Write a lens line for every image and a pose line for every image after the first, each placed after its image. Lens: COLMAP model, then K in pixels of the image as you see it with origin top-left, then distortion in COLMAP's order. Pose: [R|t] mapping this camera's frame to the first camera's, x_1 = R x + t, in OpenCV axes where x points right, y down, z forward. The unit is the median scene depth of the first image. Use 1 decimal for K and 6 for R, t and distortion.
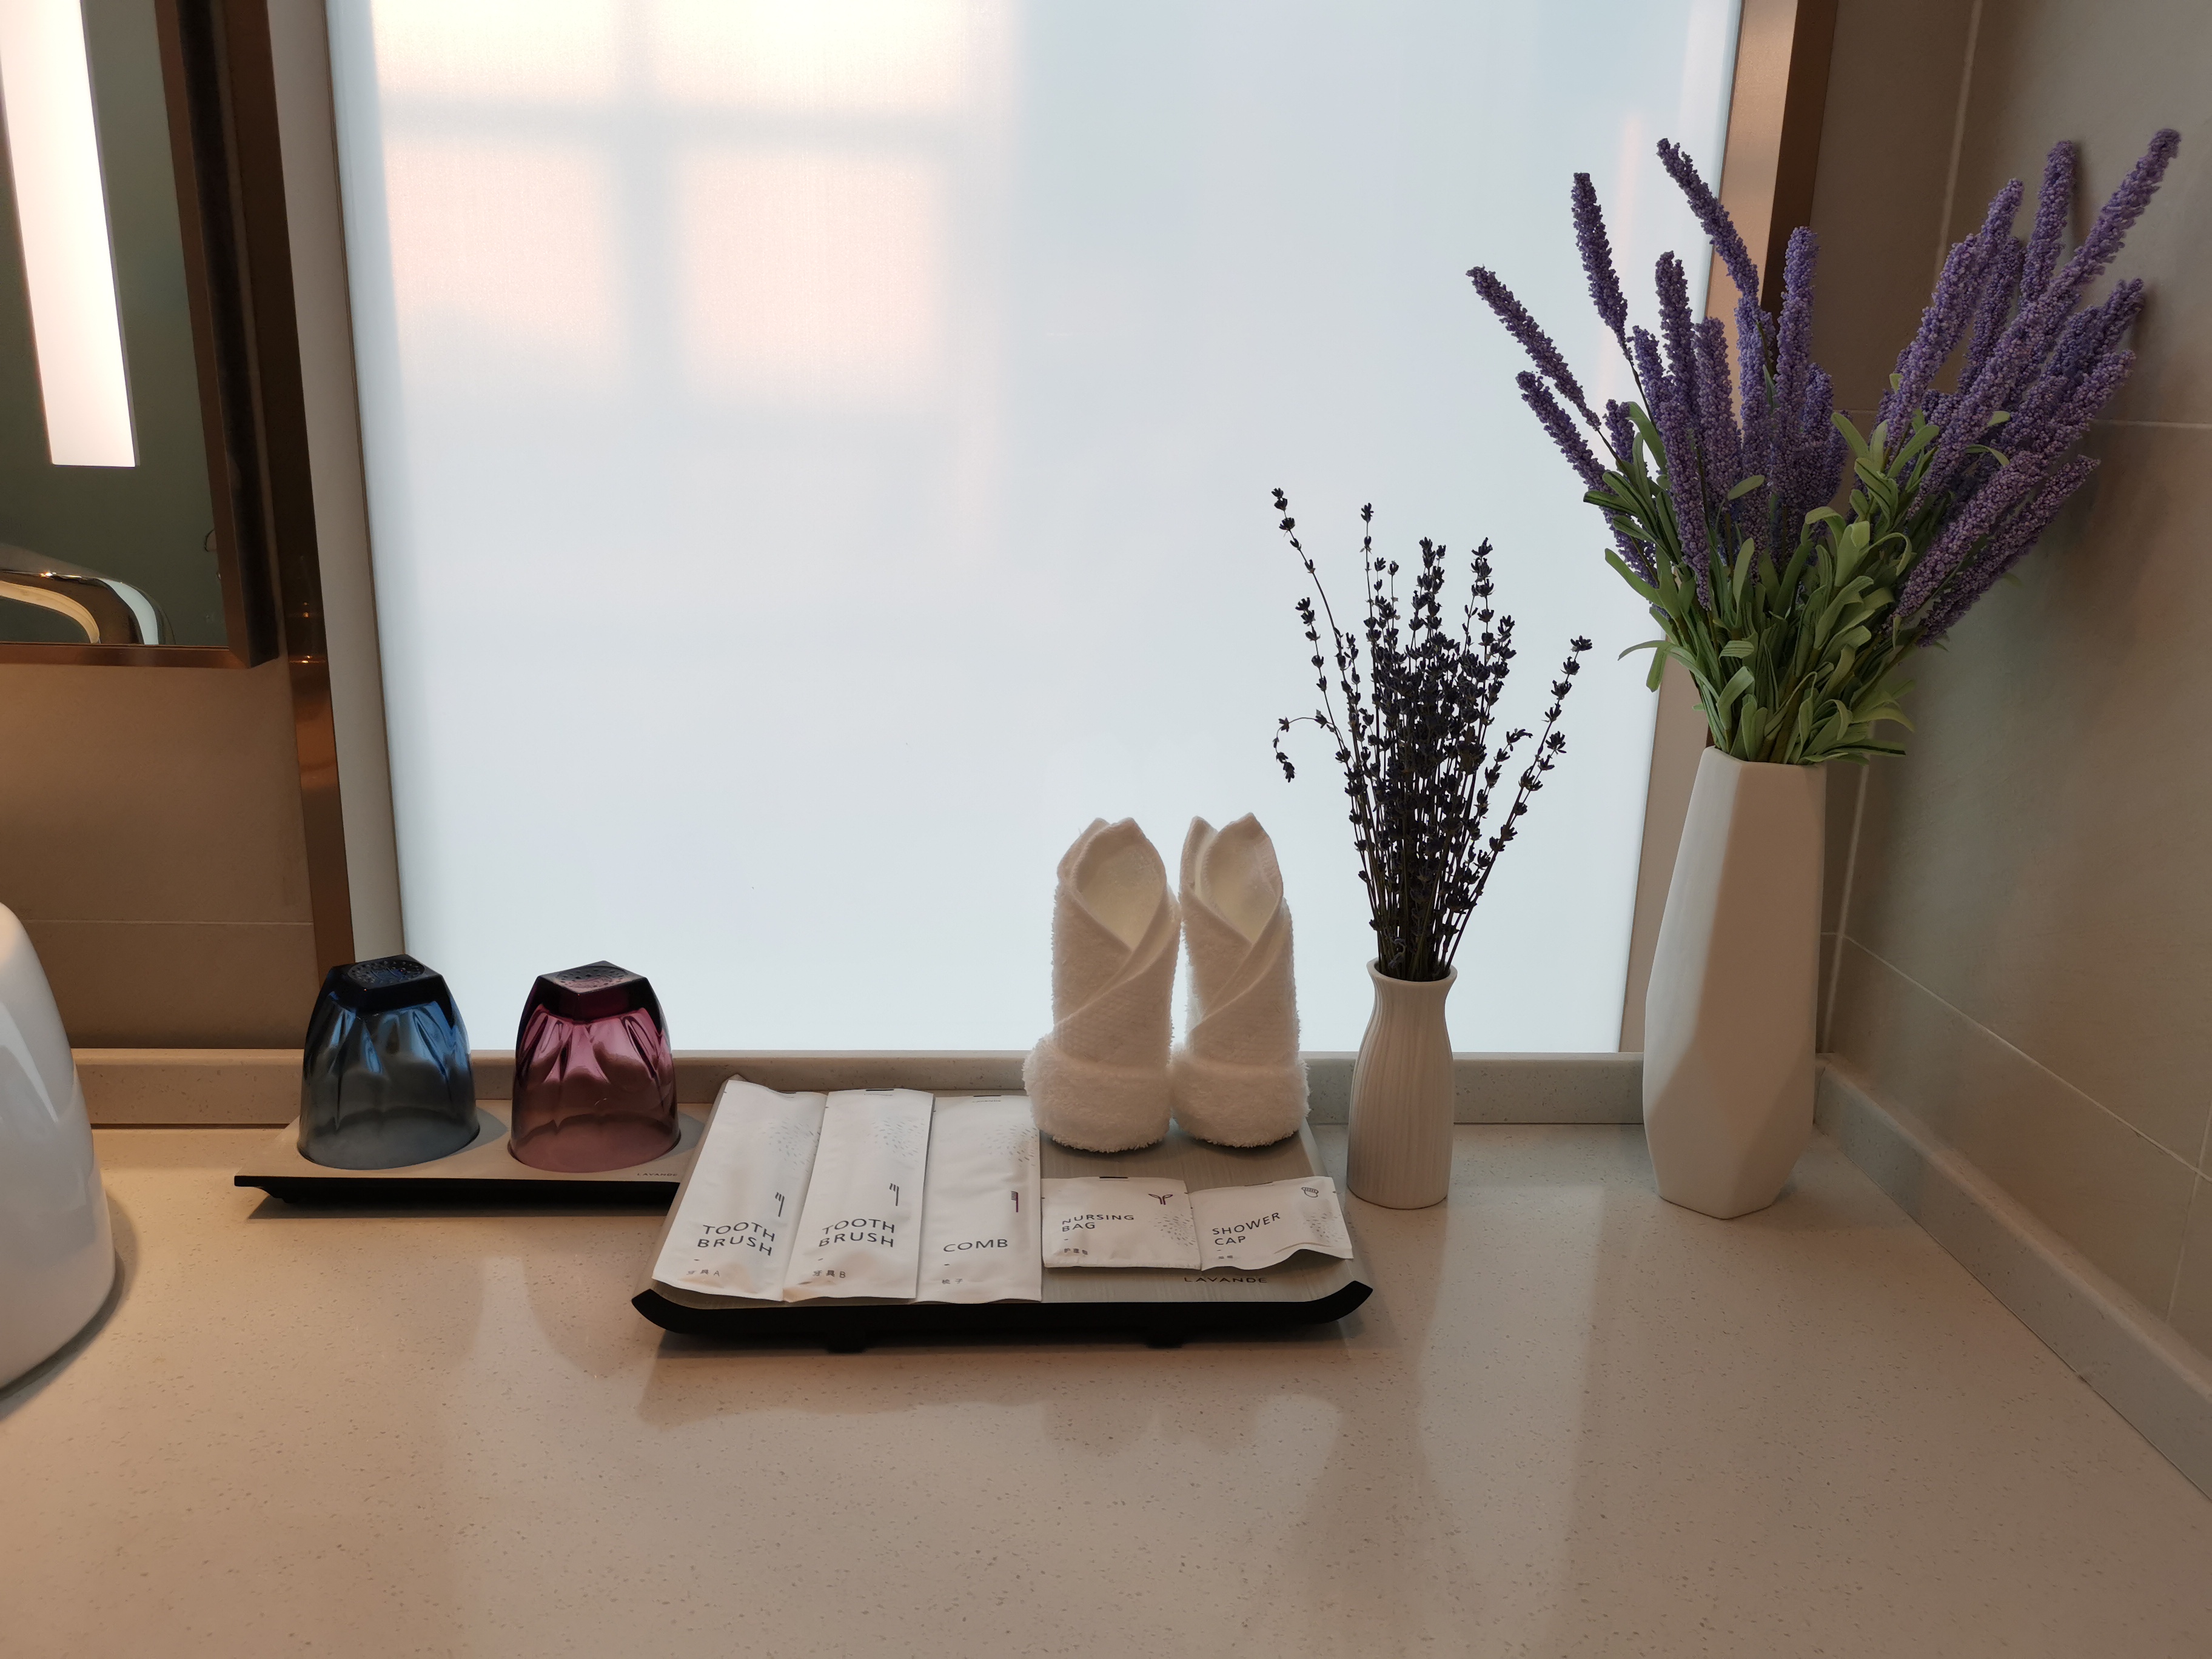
lens RADIAL K [[1746.0, 0, 1105.9], [0, 1746.0, 836.6], [0, 0, 1]] dist [0.048905, -0.050052]
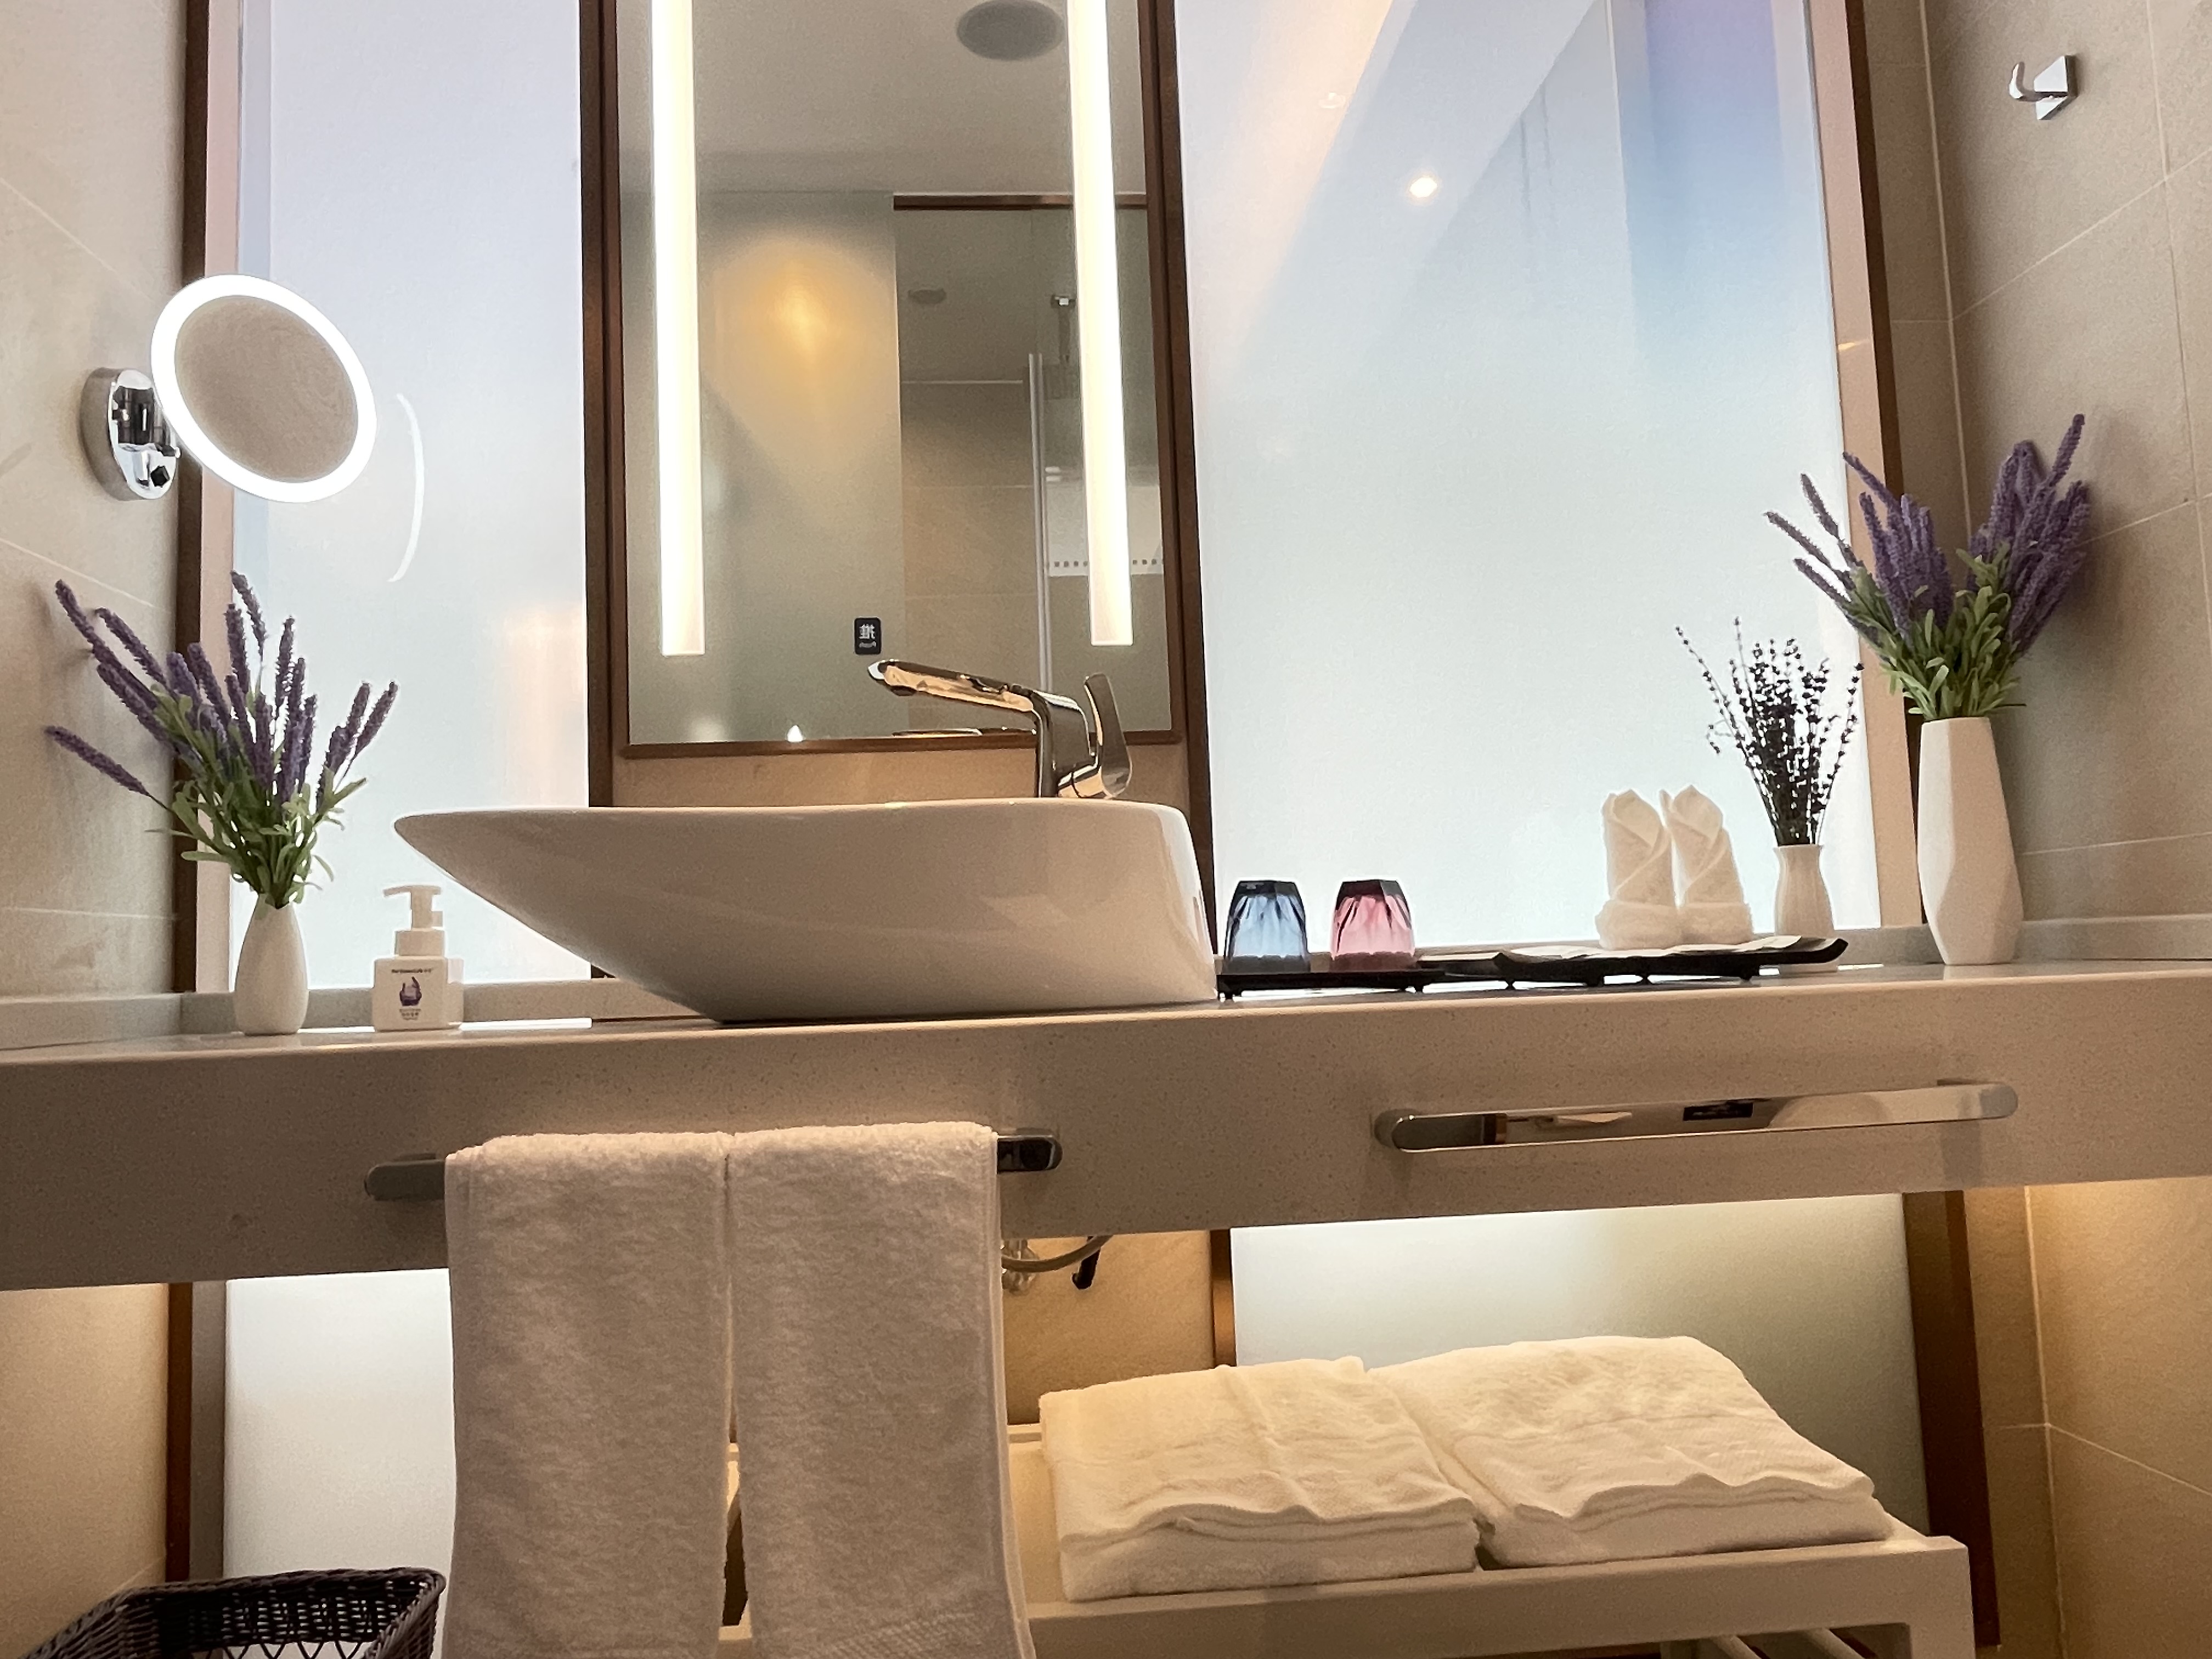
lens RADIAL K [[1561.8, 0, 1105.3], [0, 1561.8, 822.2], [0, 0, 1]] dist [-0.000426, -0.002089]
pose [[0.997454, -0.064778, 0.029835, -0.661409], [0.071073, 0.937556, -0.340495, 0.607983], [-0.005915, 0.341749, 0.939773, -0.637212]]
